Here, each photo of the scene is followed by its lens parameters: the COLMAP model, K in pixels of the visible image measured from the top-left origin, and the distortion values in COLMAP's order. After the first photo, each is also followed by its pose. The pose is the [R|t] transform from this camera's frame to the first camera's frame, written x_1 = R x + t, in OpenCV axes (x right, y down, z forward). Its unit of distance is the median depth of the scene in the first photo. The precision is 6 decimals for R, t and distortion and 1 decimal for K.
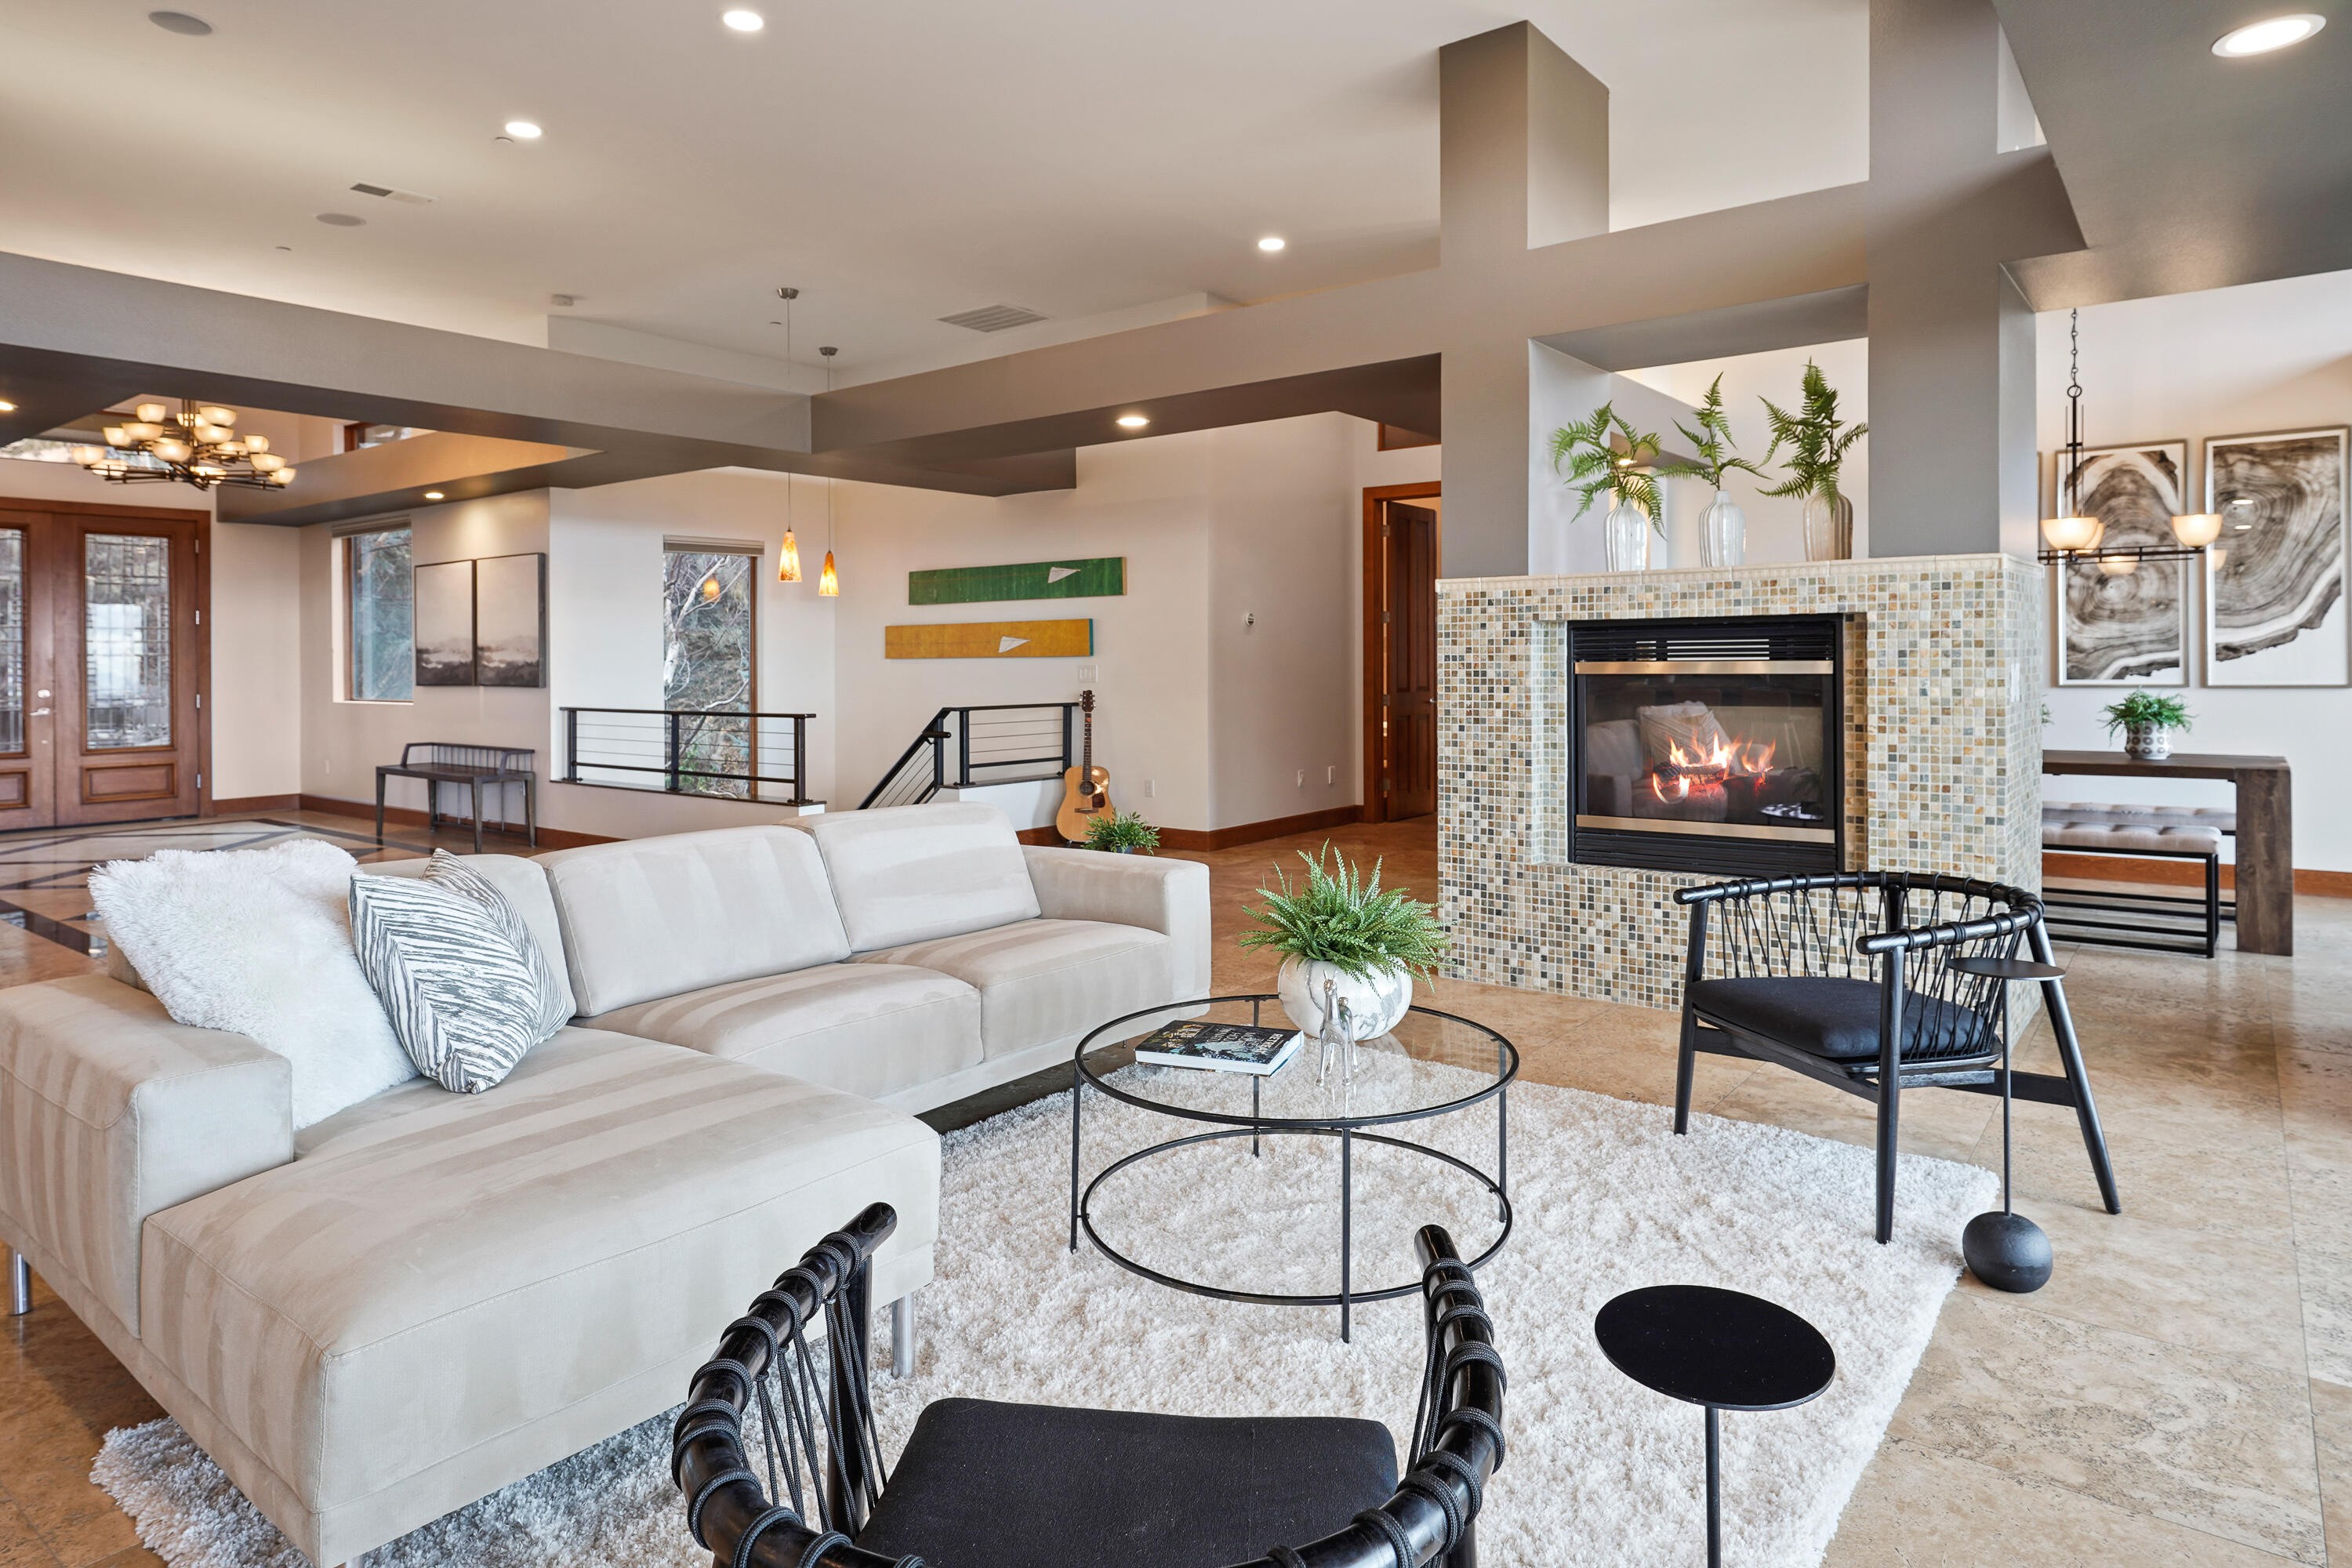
lens RADIAL K [[1353.0, 0, 1175.3], [0, 1353.0, 650.6], [0, 0, 1]] dist [-0.005044, 0.003977]
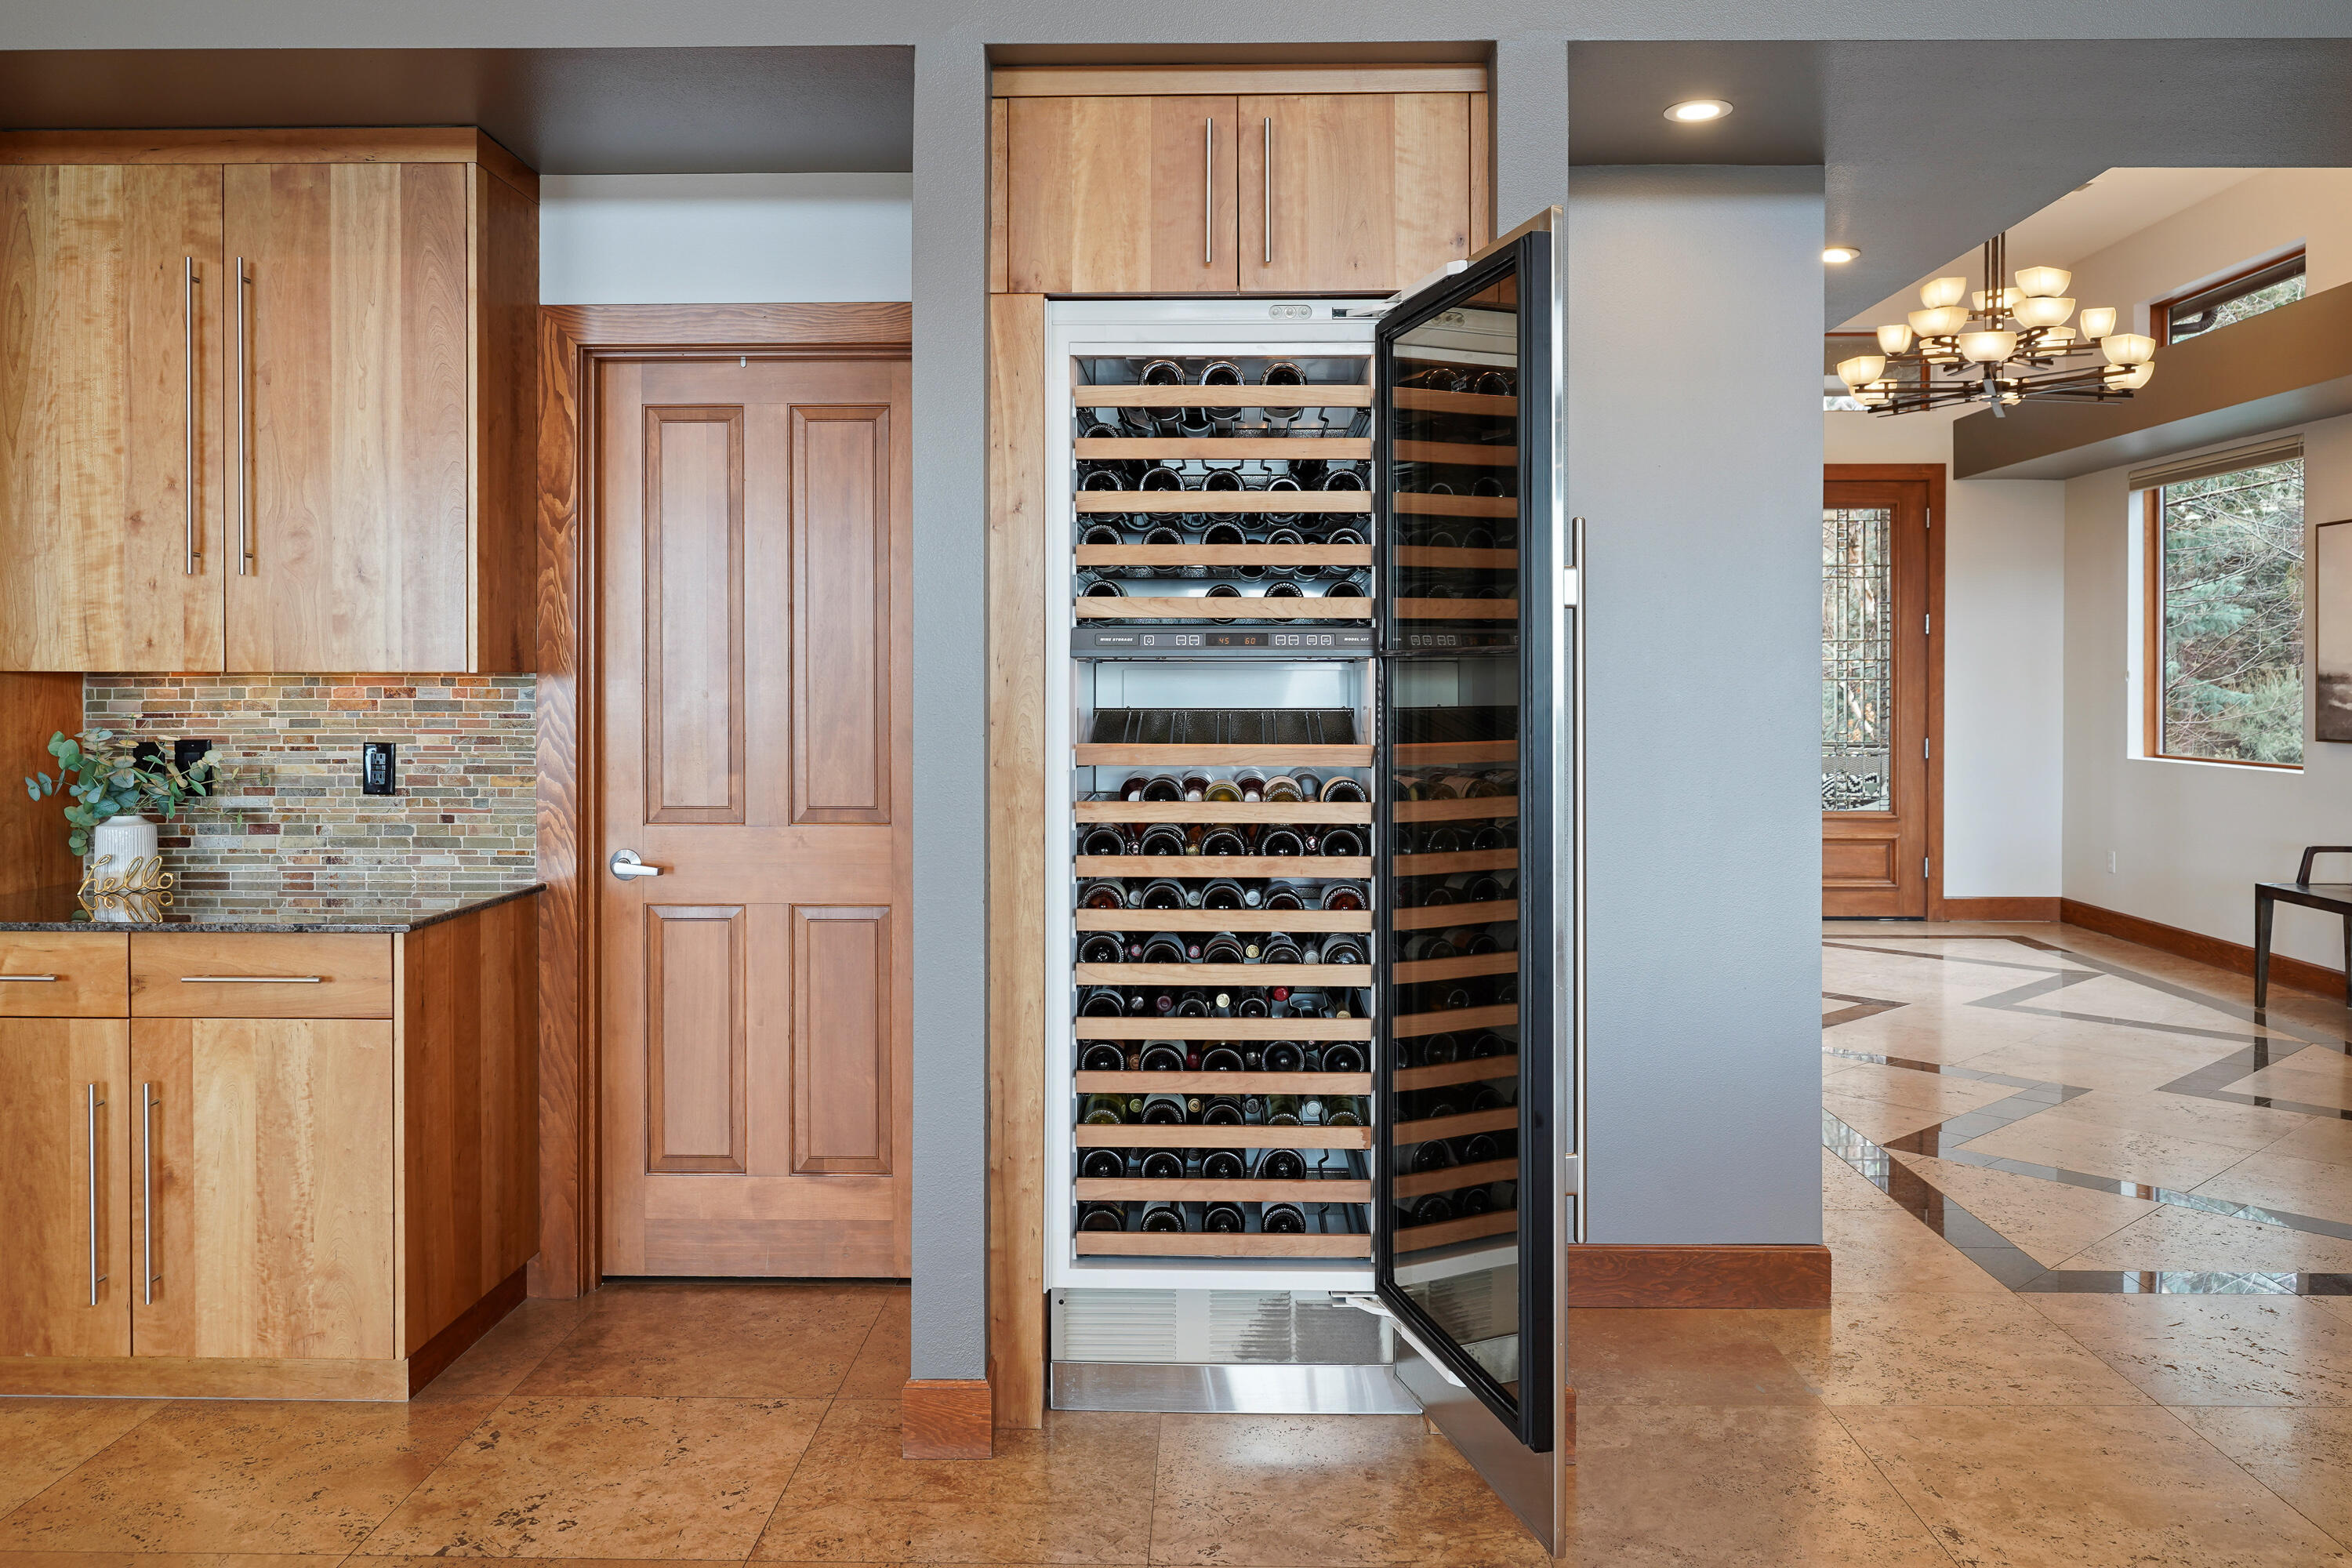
lens RADIAL K [[1796.0, 0, 1177.2], [0, 1796.0, 703.6], [0, 0, 1]] dist [-0.003520, -0.003224]
pose [[0.592162, 0.018844, -0.805599, -0.245104], [0.001332, 0.999702, 0.024363, -0.008040], [0.805818, -0.015500, 0.591961, 0.186527]]
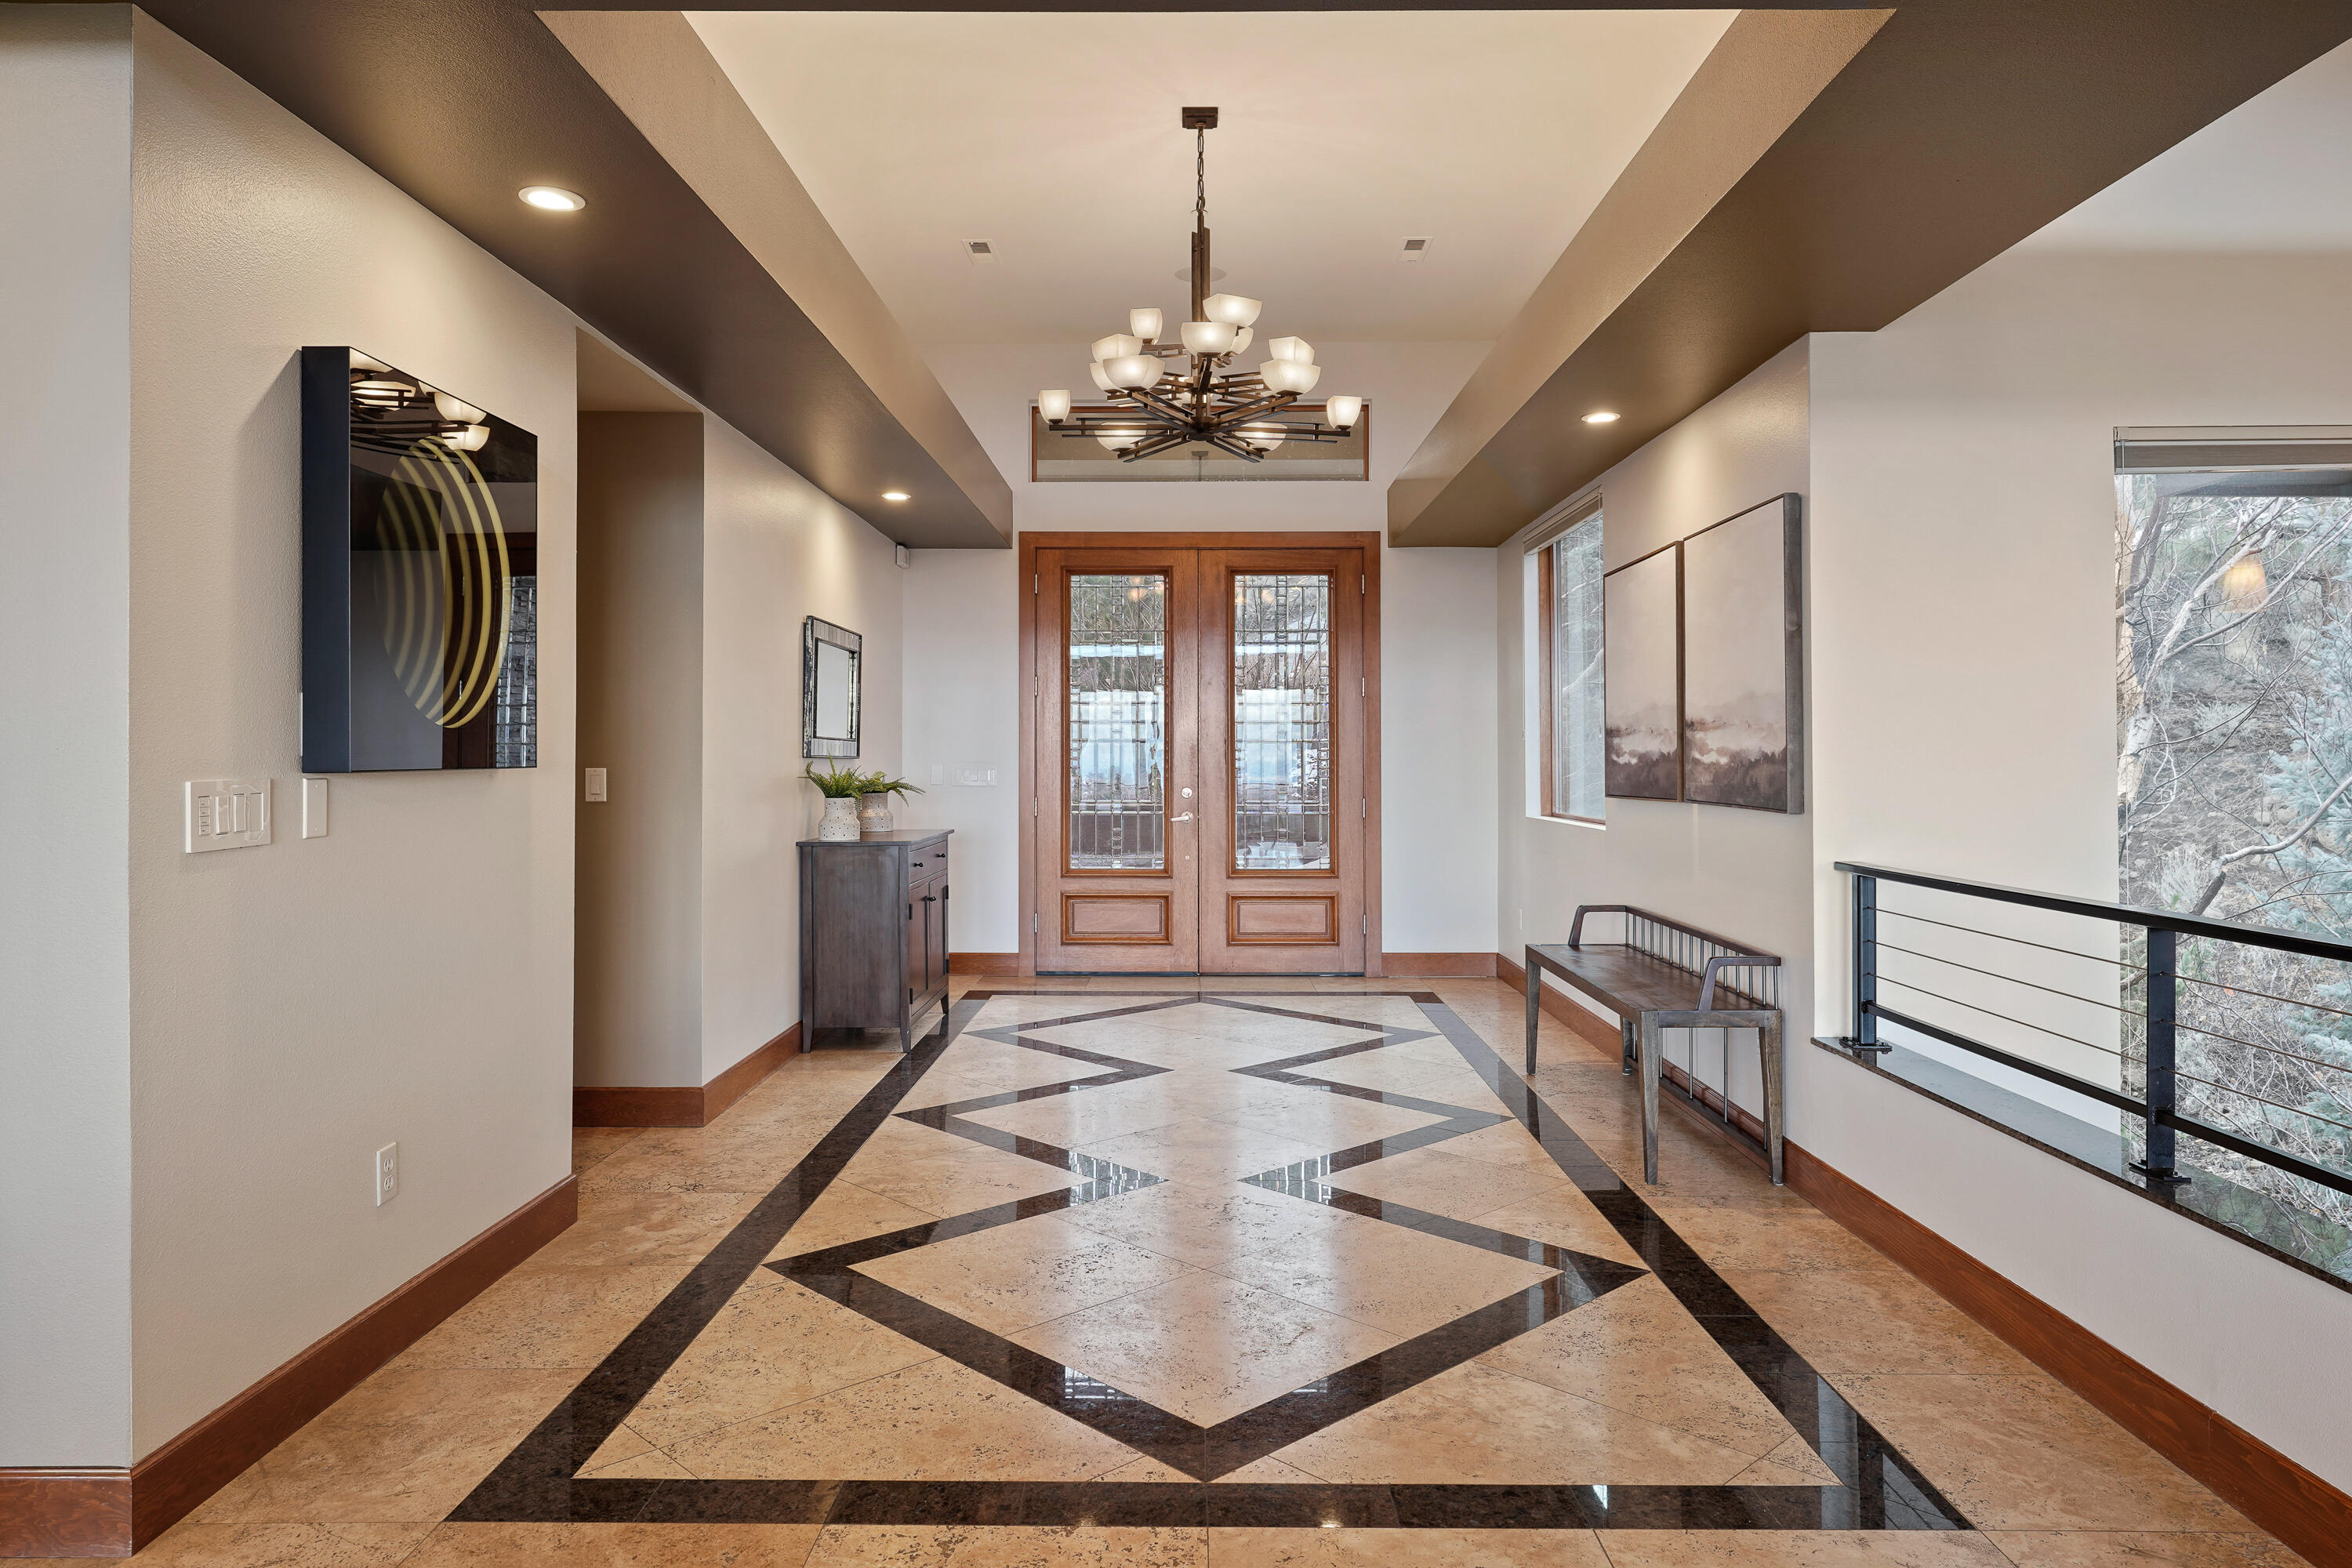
lens RADIAL K [[1485.6, 0, 1160.1], [0, 1485.6, 734.9], [0, 0, 1]] dist [0.001973, 0.001764]
pose [[0.596582, -0.004366, -0.802540, -0.191010], [-0.000129, 0.999985, -0.005537, 0.004689], [0.802552, 0.003407, 0.596573, 0.502684]]
